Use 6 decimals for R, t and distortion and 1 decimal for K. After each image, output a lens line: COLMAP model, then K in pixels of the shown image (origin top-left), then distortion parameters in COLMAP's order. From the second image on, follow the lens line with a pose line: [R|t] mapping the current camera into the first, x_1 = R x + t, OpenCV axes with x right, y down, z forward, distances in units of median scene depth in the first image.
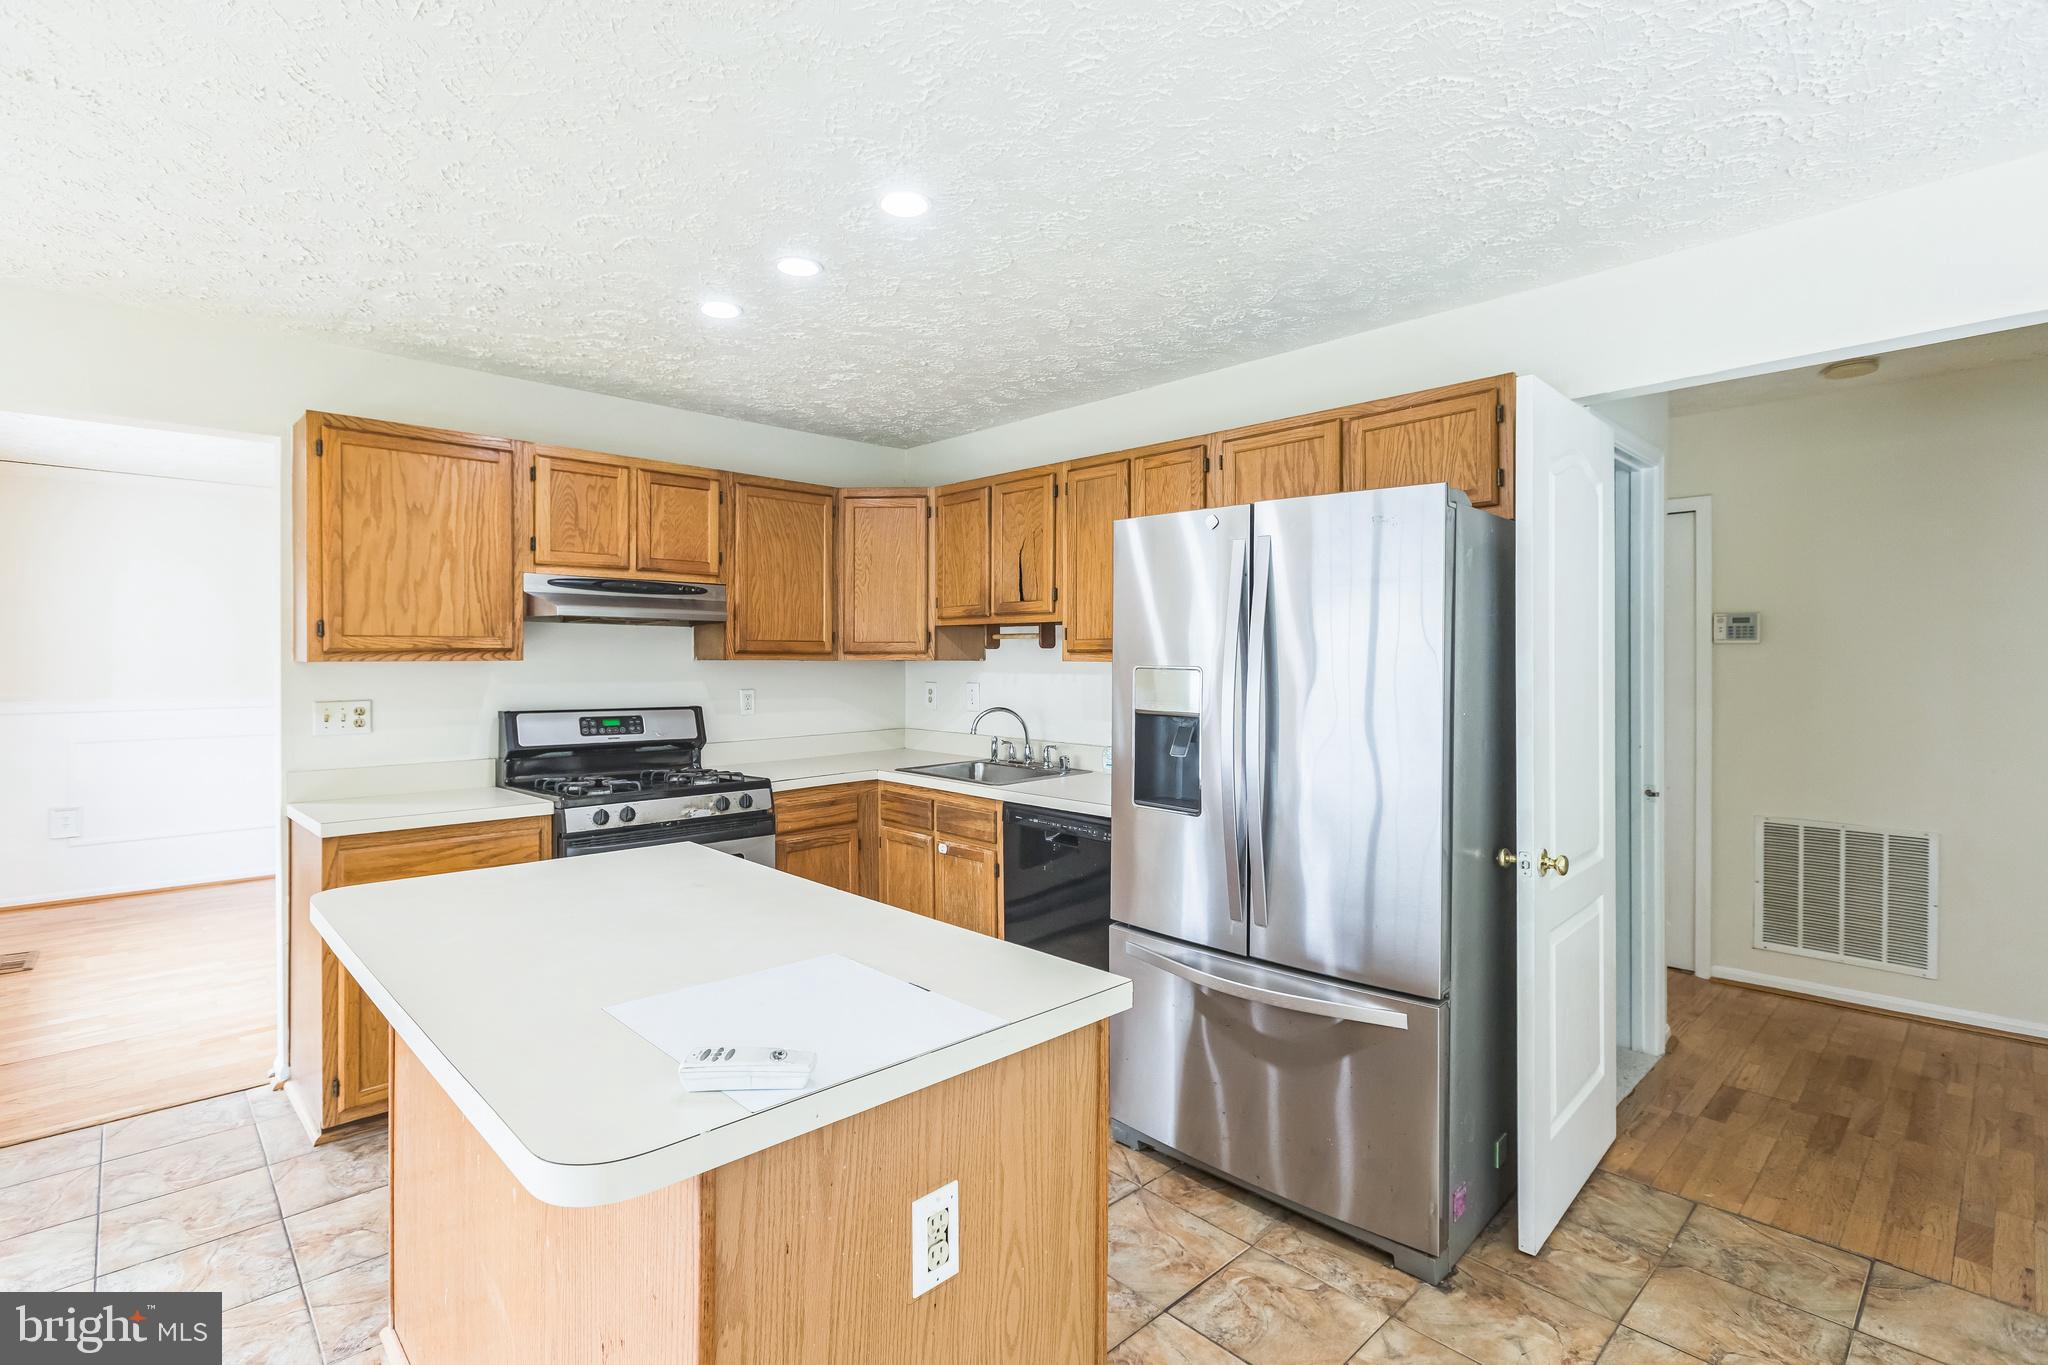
lens RADIAL K [[945.1, 0, 1007.2], [0, 945.1, 669.1], [0, 0, 1]] dist [0.004309, -0.001174]
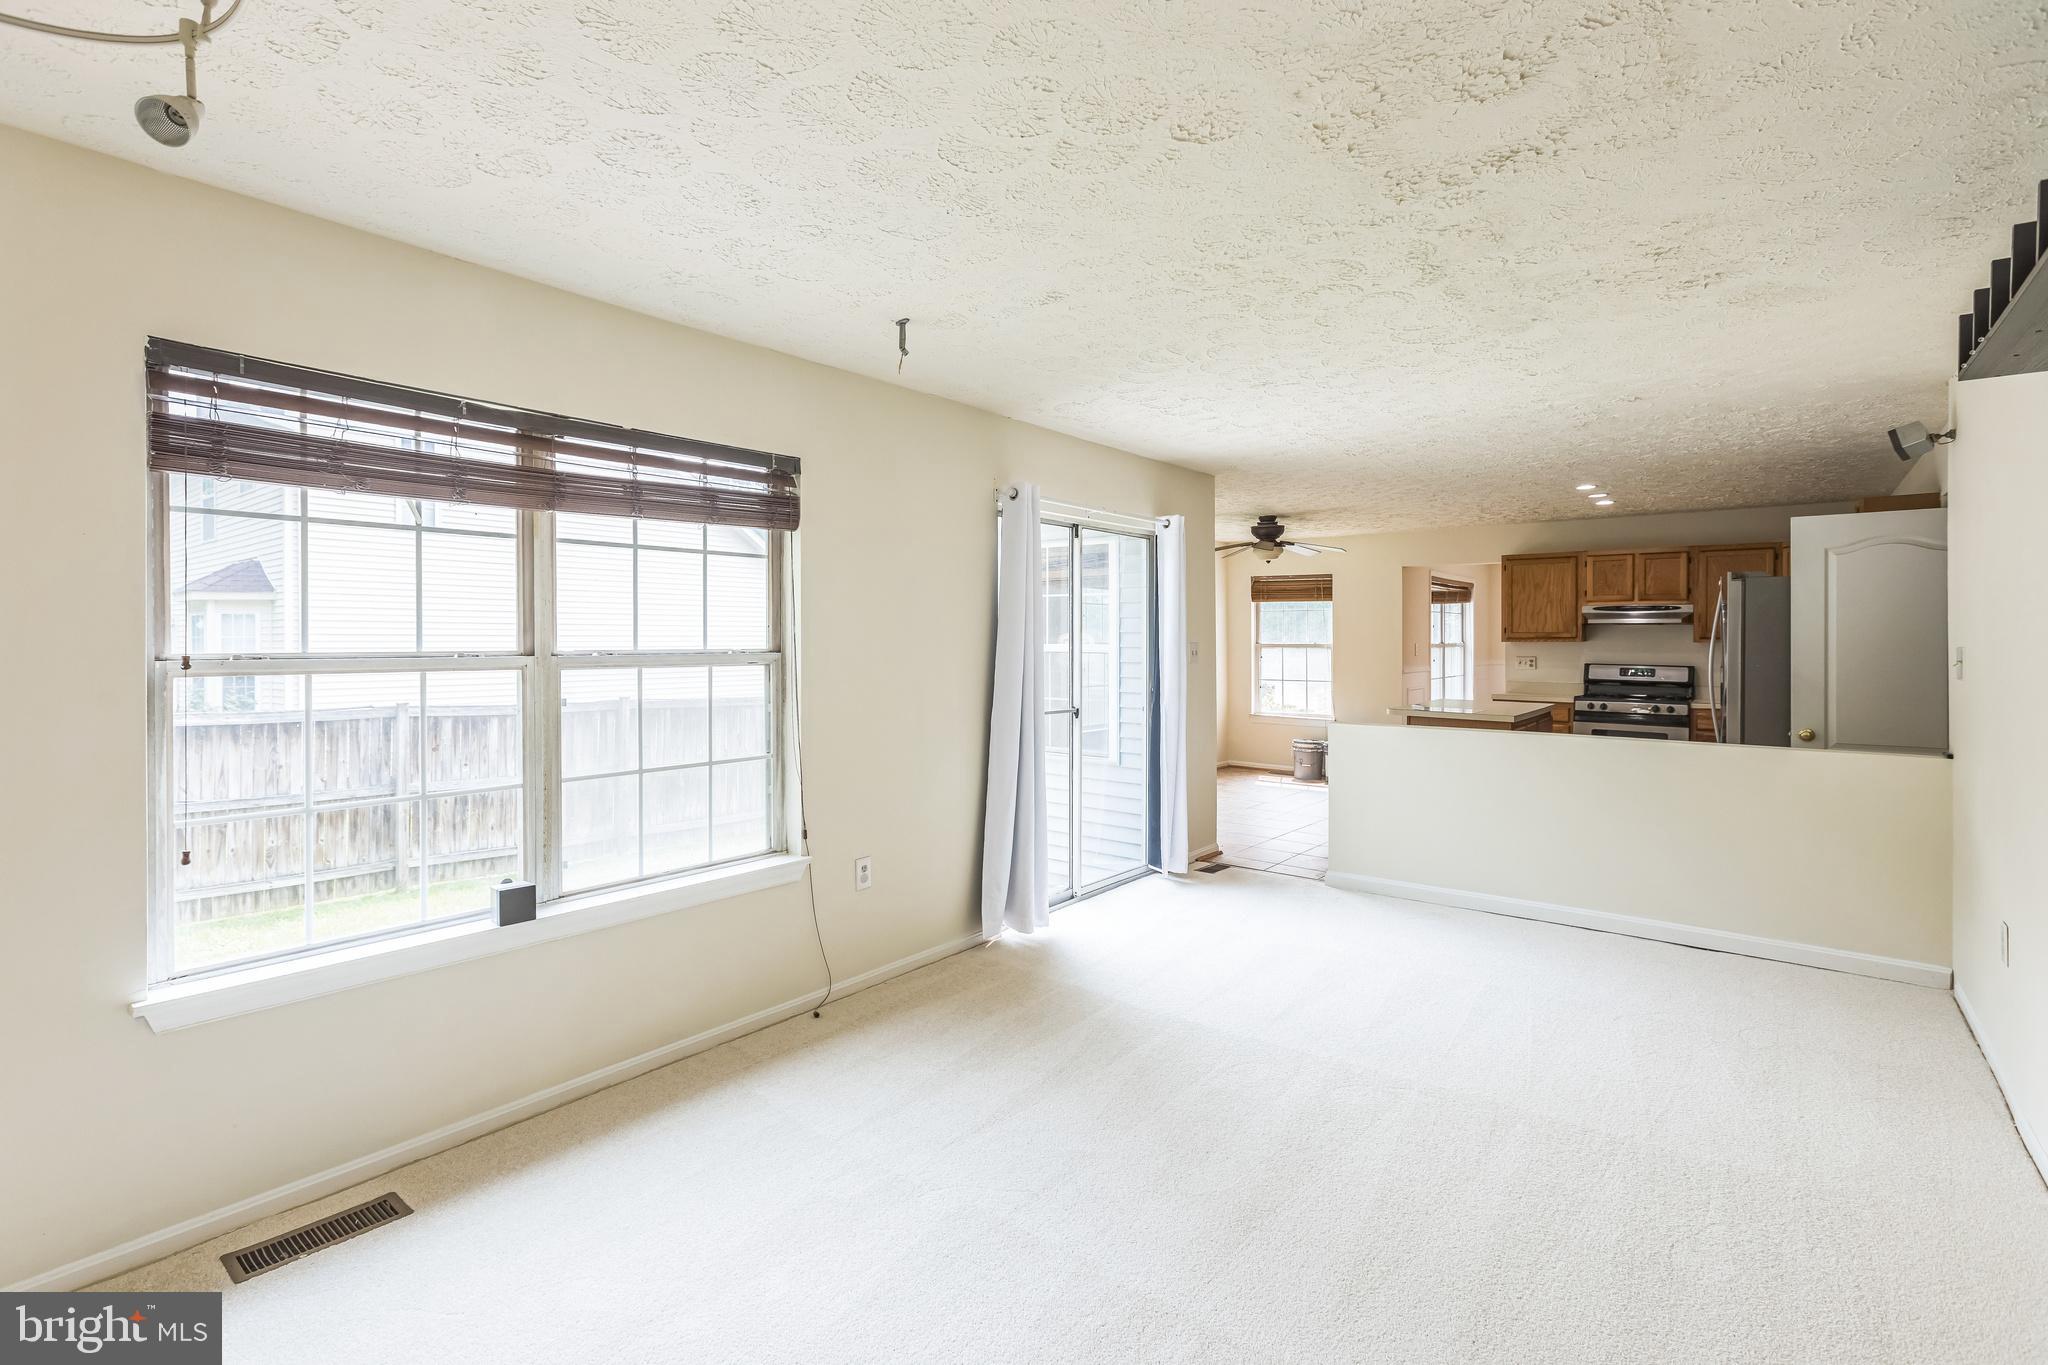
lens RADIAL K [[971.8, 0, 1000.5], [0, 971.8, 644.3], [0, 0, 1]] dist [0.004479, 0.000718]
pose [[0.131575, 0.006186, -0.991287, 1.572245], [-0.013855, 0.999894, 0.004401, 0.006242], [0.991209, 0.013155, 0.131646, -0.713015]]
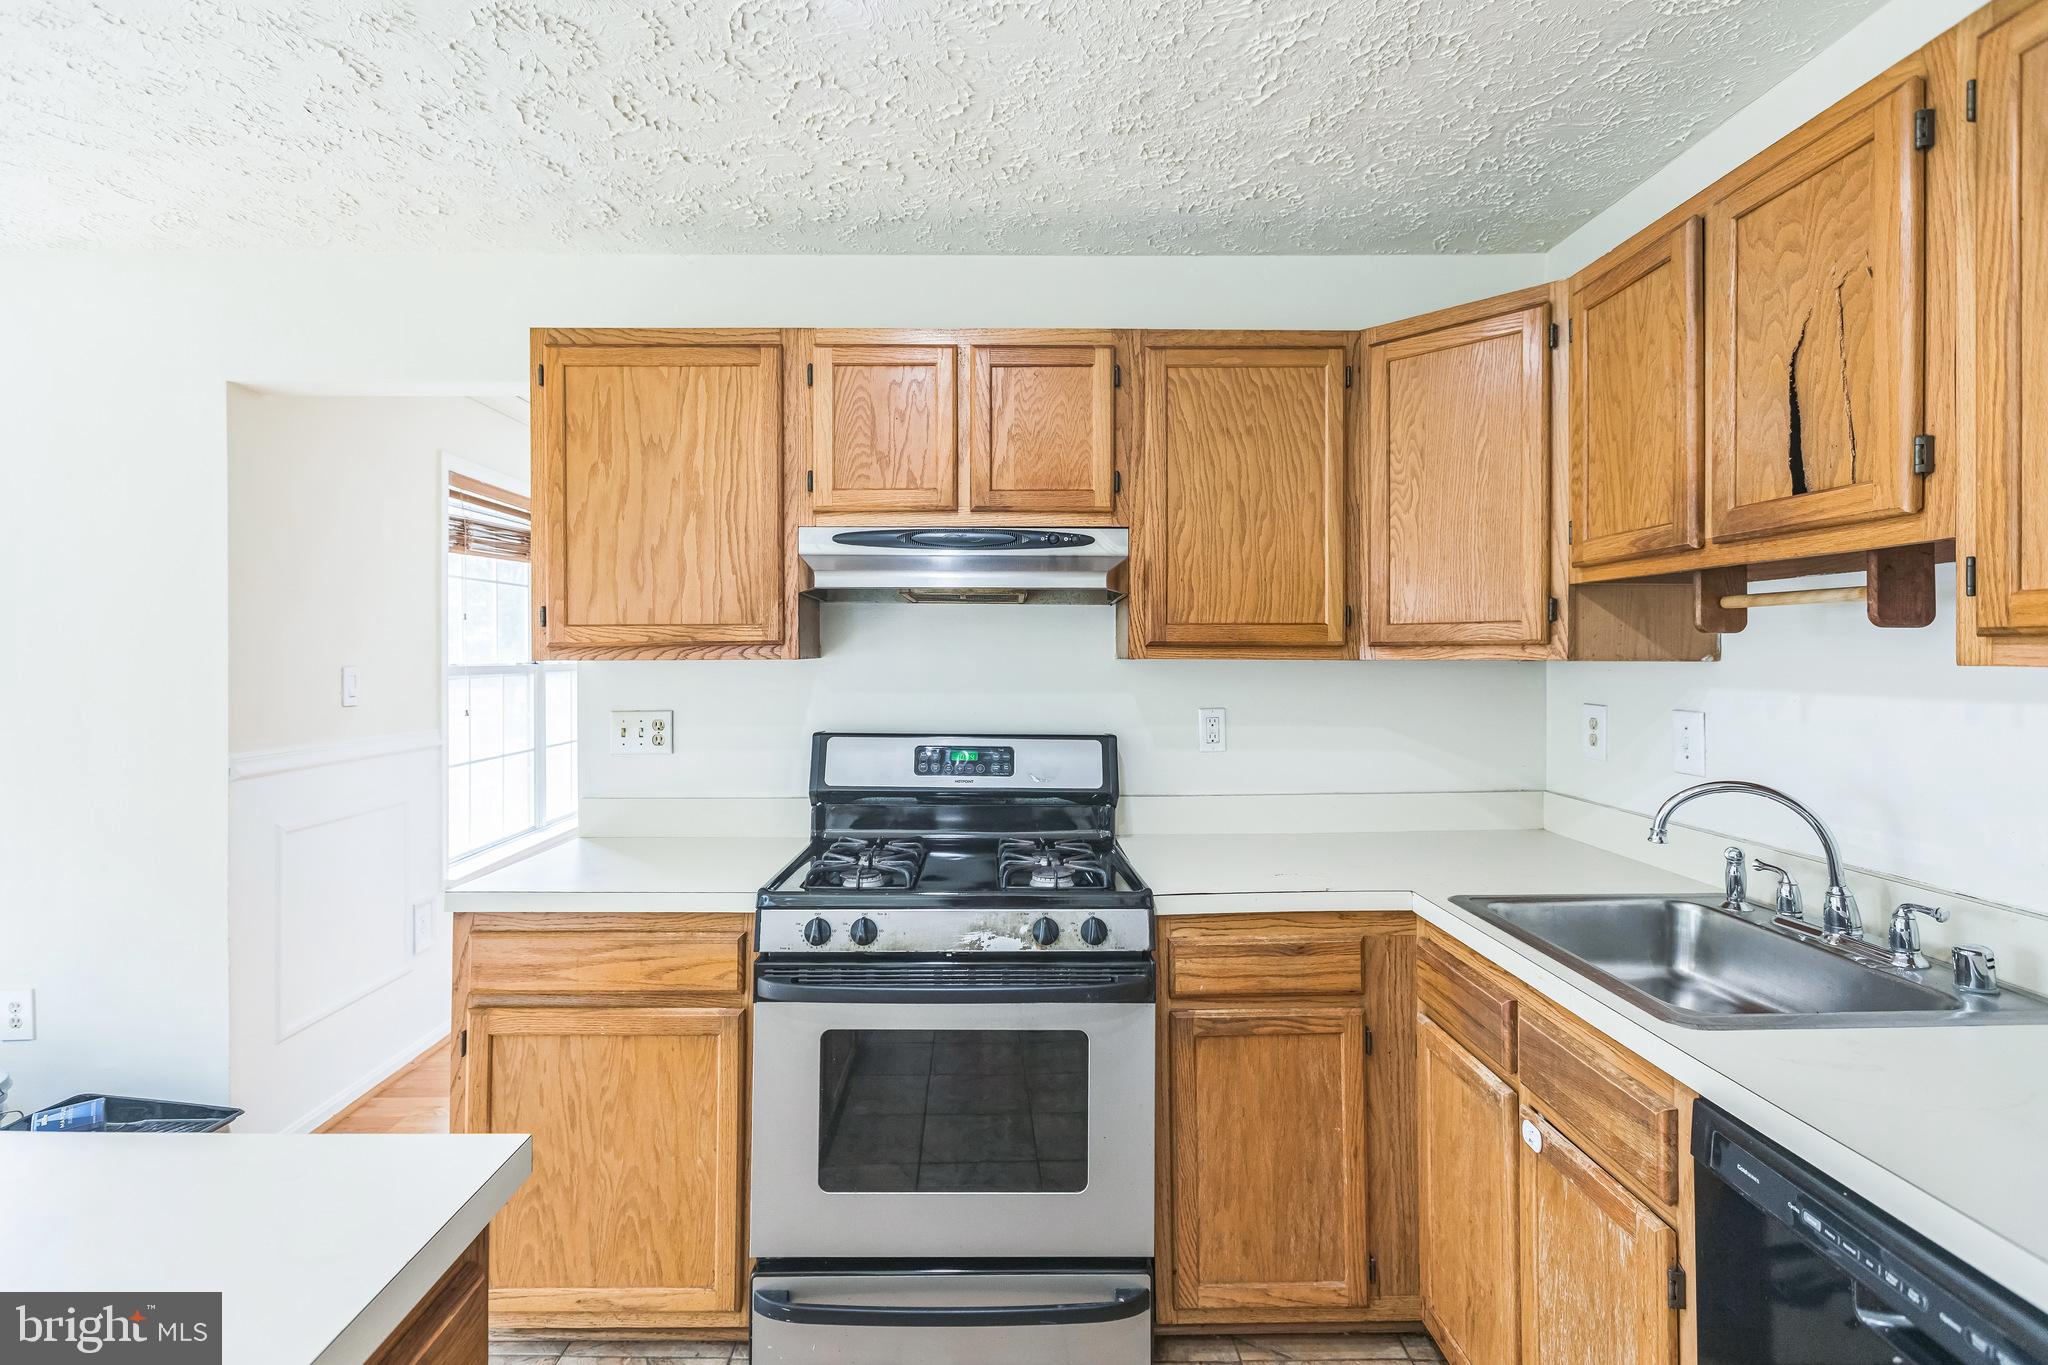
lens RADIAL K [[945.1, 0, 1012.8], [0, 945.1, 652.9], [0, 0, 1]] dist [0.004309, -0.001174]
pose [[0.729769, -0.002021, -0.683691, 0.044624], [-0.007446, 0.999913, -0.010903, -0.006705], [0.683653, 0.013048, 0.729690, 0.555257]]
